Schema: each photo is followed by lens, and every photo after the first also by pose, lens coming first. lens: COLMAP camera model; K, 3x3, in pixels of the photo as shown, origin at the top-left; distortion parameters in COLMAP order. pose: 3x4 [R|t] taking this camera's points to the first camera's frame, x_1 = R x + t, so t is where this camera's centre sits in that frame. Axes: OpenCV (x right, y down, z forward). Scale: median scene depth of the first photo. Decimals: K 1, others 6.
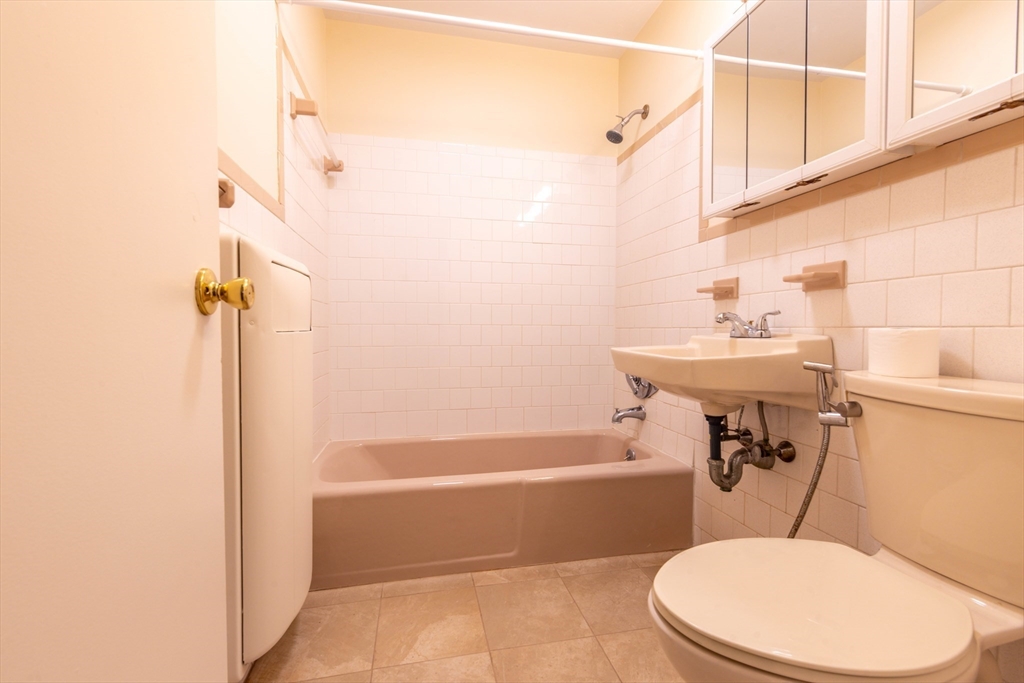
lens RADIAL K [[442.7, 0, 509.5], [0, 442.7, 338.8], [0, 0, 1]] dist [0.002351, -0.000652]
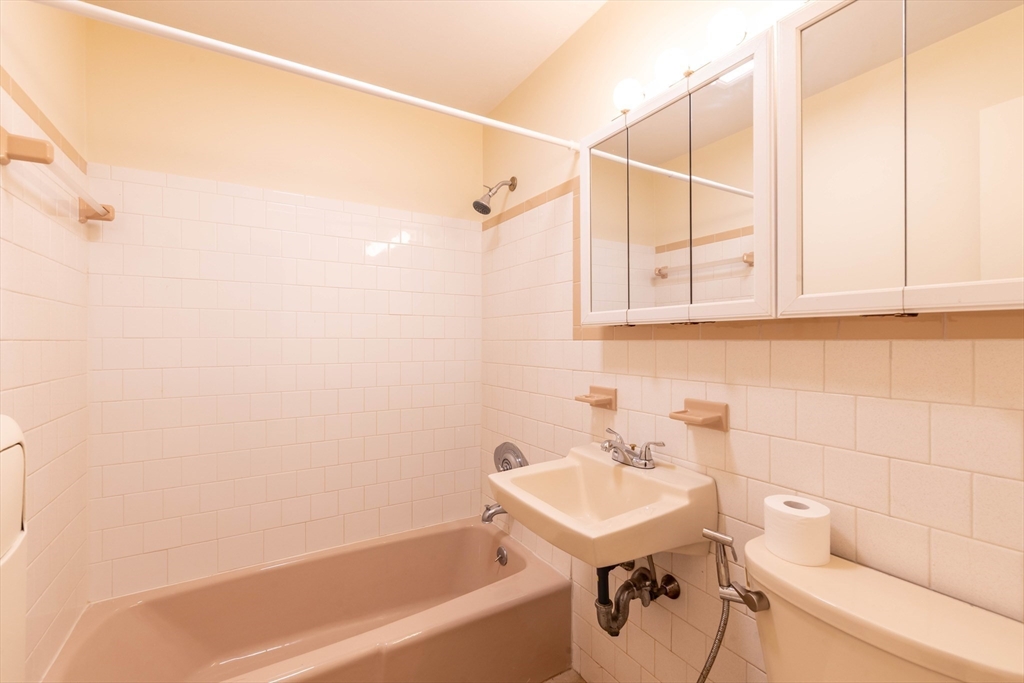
lens RADIAL K [[442.7, 0, 509.5], [0, 442.7, 338.8], [0, 0, 1]] dist [0.002351, -0.000652]
pose [[0.945241, -0.003597, 0.326352, -0.011355], [0.011613, 0.999677, -0.022618, -0.235462], [-0.326165, 0.025169, 0.944978, 0.178497]]
